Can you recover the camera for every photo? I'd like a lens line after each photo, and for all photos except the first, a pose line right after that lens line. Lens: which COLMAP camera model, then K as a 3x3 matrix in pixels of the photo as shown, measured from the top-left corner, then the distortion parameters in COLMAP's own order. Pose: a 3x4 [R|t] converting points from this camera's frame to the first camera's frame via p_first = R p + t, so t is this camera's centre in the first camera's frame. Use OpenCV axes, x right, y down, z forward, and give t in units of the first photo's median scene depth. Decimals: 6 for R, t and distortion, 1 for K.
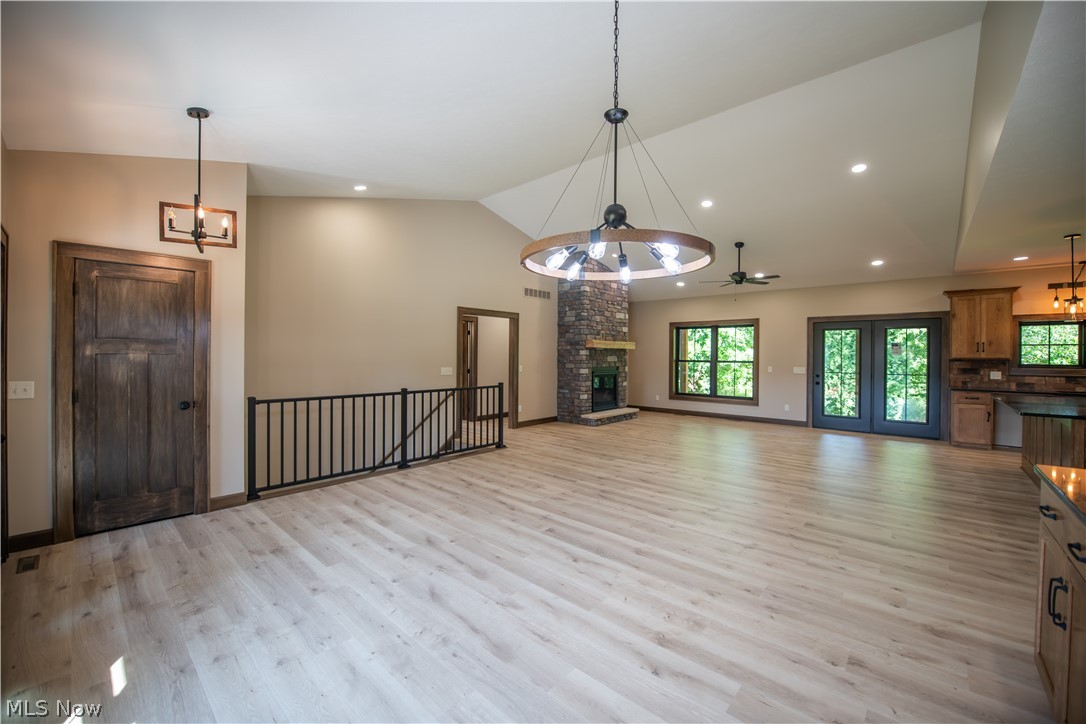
lens RADIAL K [[430.8, 0, 543.6], [0, 430.8, 355.9], [0, 0, 1]] dist [-0.013578, -0.003462]
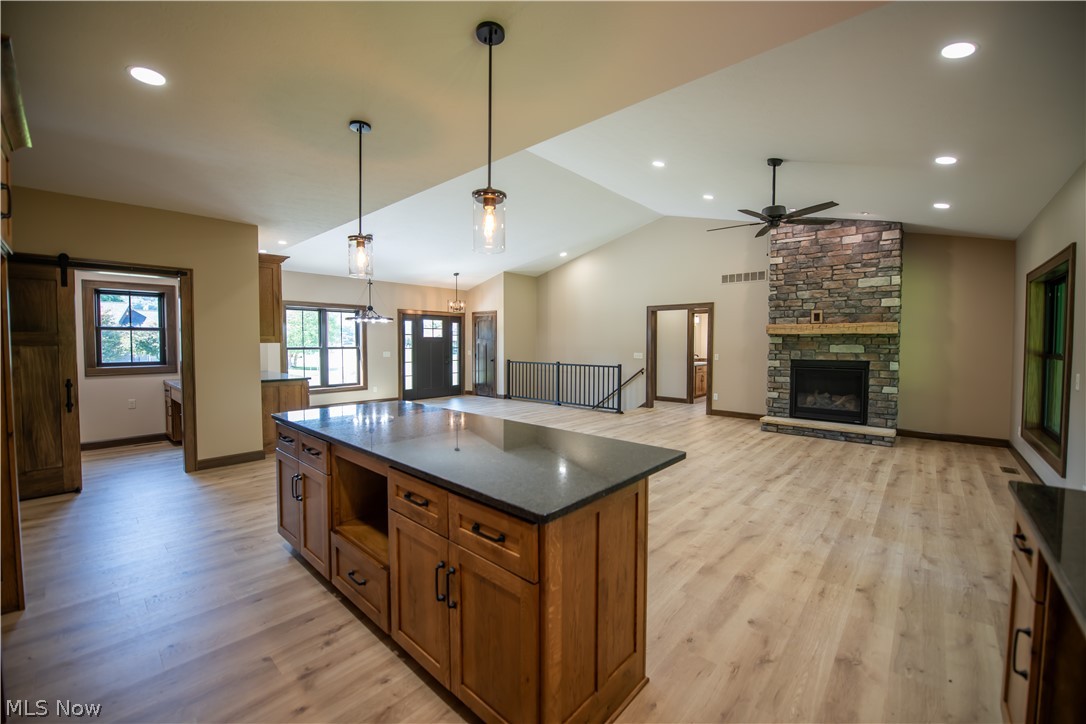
lens RADIAL K [[430.8, 0, 544.6], [0, 430.8, 354.9], [0, 0, 1]] dist [-0.013578, -0.003462]
pose [[-0.000560, 0.023162, -0.999732, 1.175542], [-0.004234, 0.999723, 0.023164, 0.003665], [0.999991, 0.004246, -0.000462, 0.739277]]
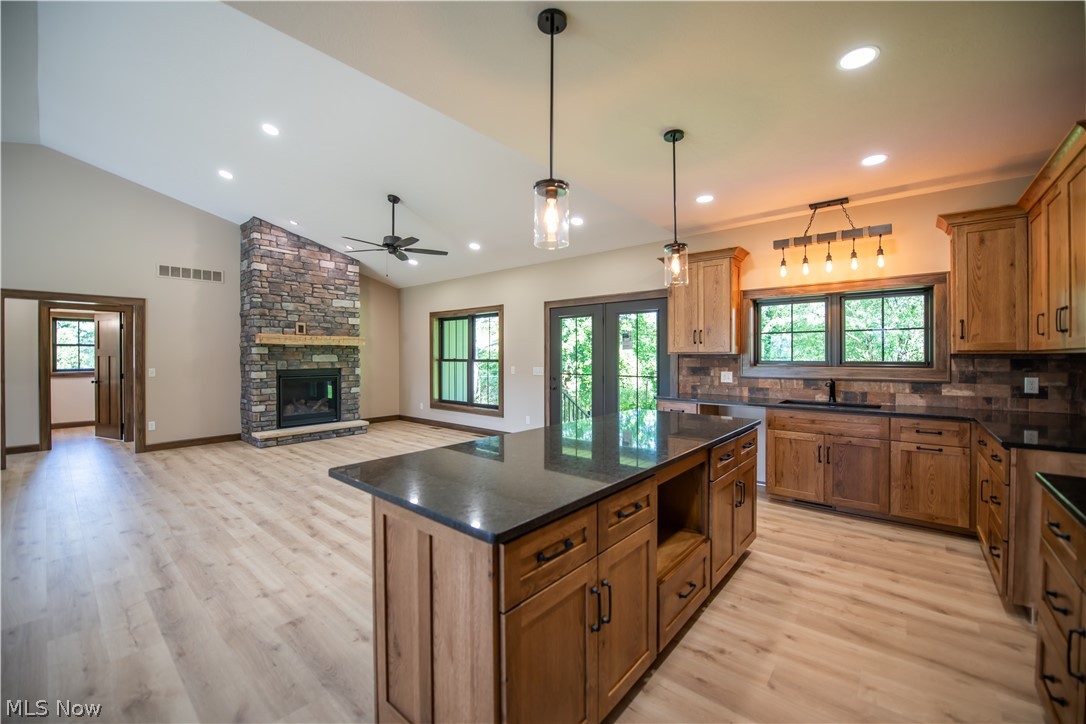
lens RADIAL K [[430.8, 0, 543.6], [0, 430.8, 356.5], [0, 0, 1]] dist [-0.013578, -0.003462]
pose [[0.999522, -0.009332, 0.029475, 0.750614], [0.009287, 0.999956, 0.001655, 0.008242], [-0.029489, -0.001380, 0.999564, 0.296473]]
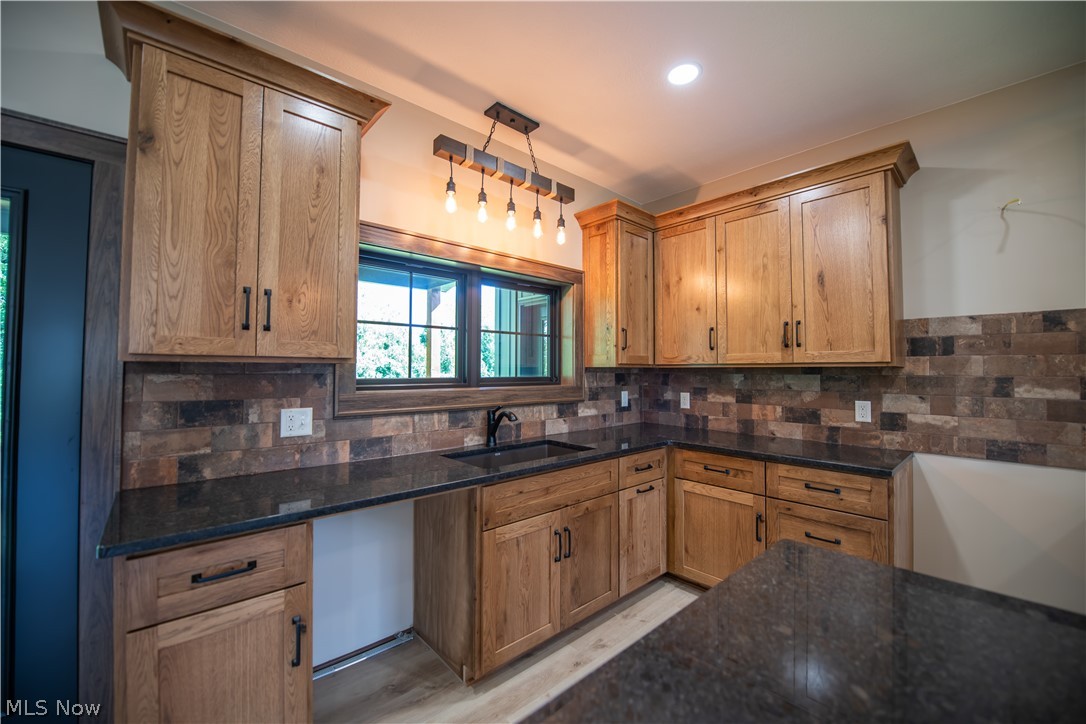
lens RADIAL K [[430.8, 0, 544.8], [0, 430.8, 355.8], [0, 0, 1]] dist [-0.013578, -0.003462]
pose [[0.101010, 0.025209, 0.994566, 0.812573], [-0.001432, 0.999682, -0.025193, 0.009885], [-0.994884, 0.001120, 0.101014, 0.814960]]
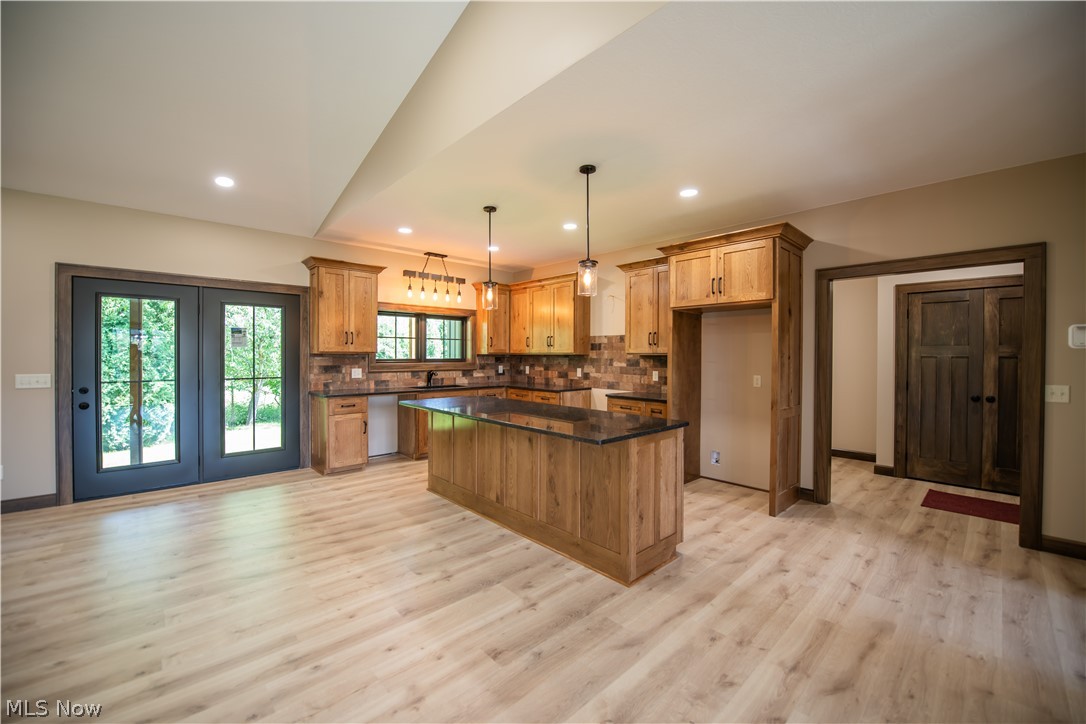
lens RADIAL K [[430.8, 0, 545.0], [0, 430.8, 356.1], [0, 0, 1]] dist [-0.013578, -0.003462]
pose [[0.085917, -0.011621, 0.996235, 0.278255], [-0.002740, 0.999925, 0.011900, 0.002247], [-0.996299, -0.003752, 0.085879, 0.570057]]
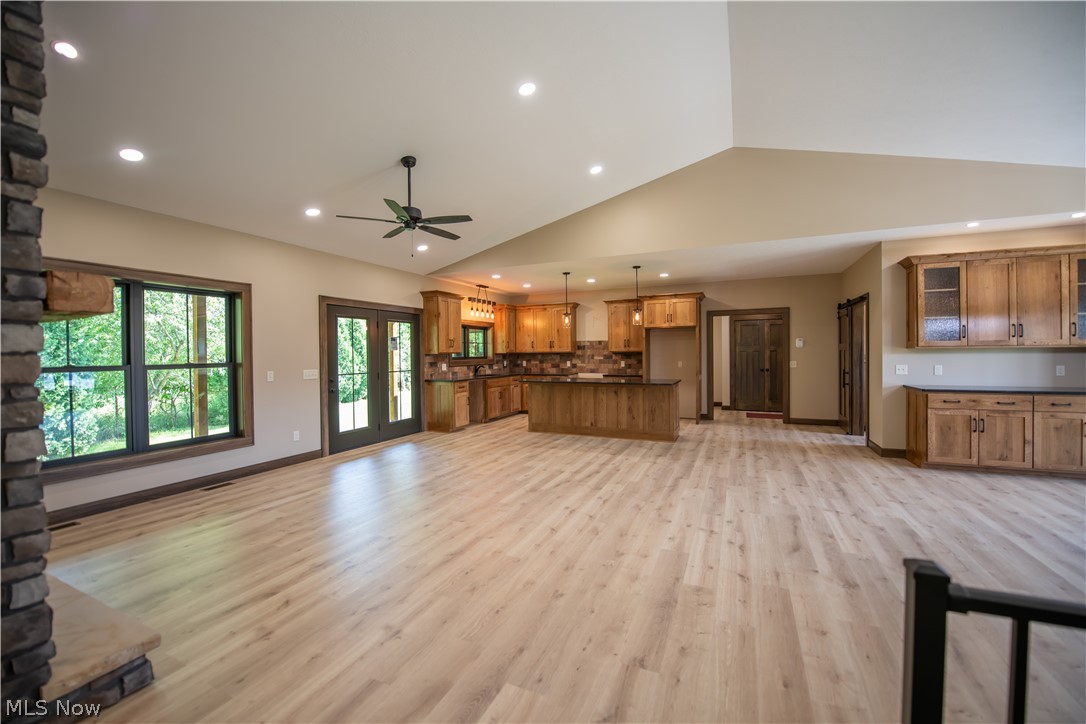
lens RADIAL K [[430.8, 0, 545.4], [0, 430.8, 356.3], [0, 0, 1]] dist [-0.013578, -0.003462]
pose [[-0.302198, -0.013200, 0.953154, -0.176218], [0.007772, 0.999837, 0.016311, -0.002036], [-0.953213, 0.012337, -0.302046, 1.099972]]
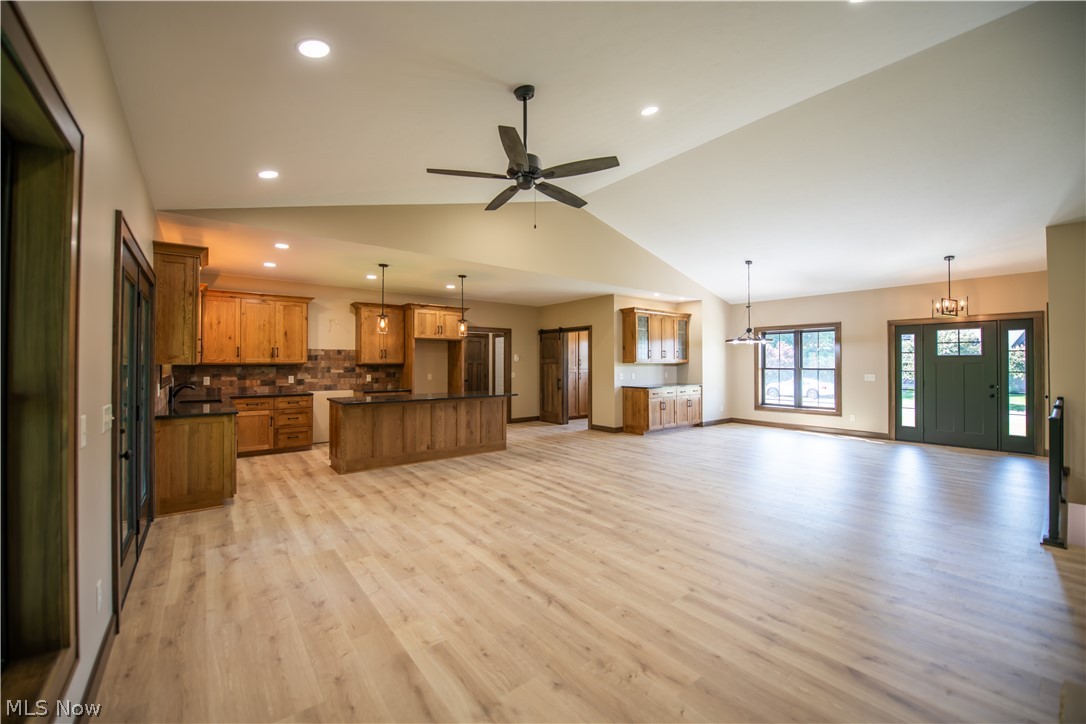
lens RADIAL K [[430.8, 0, 544.6], [0, 430.8, 357.4], [0, 0, 1]] dist [-0.013578, -0.003462]
pose [[-0.985743, -0.004995, 0.168184, 0.401171], [-0.006996, 0.999912, -0.011309, 0.000785], [-0.168113, -0.012325, -0.985691, 1.534652]]
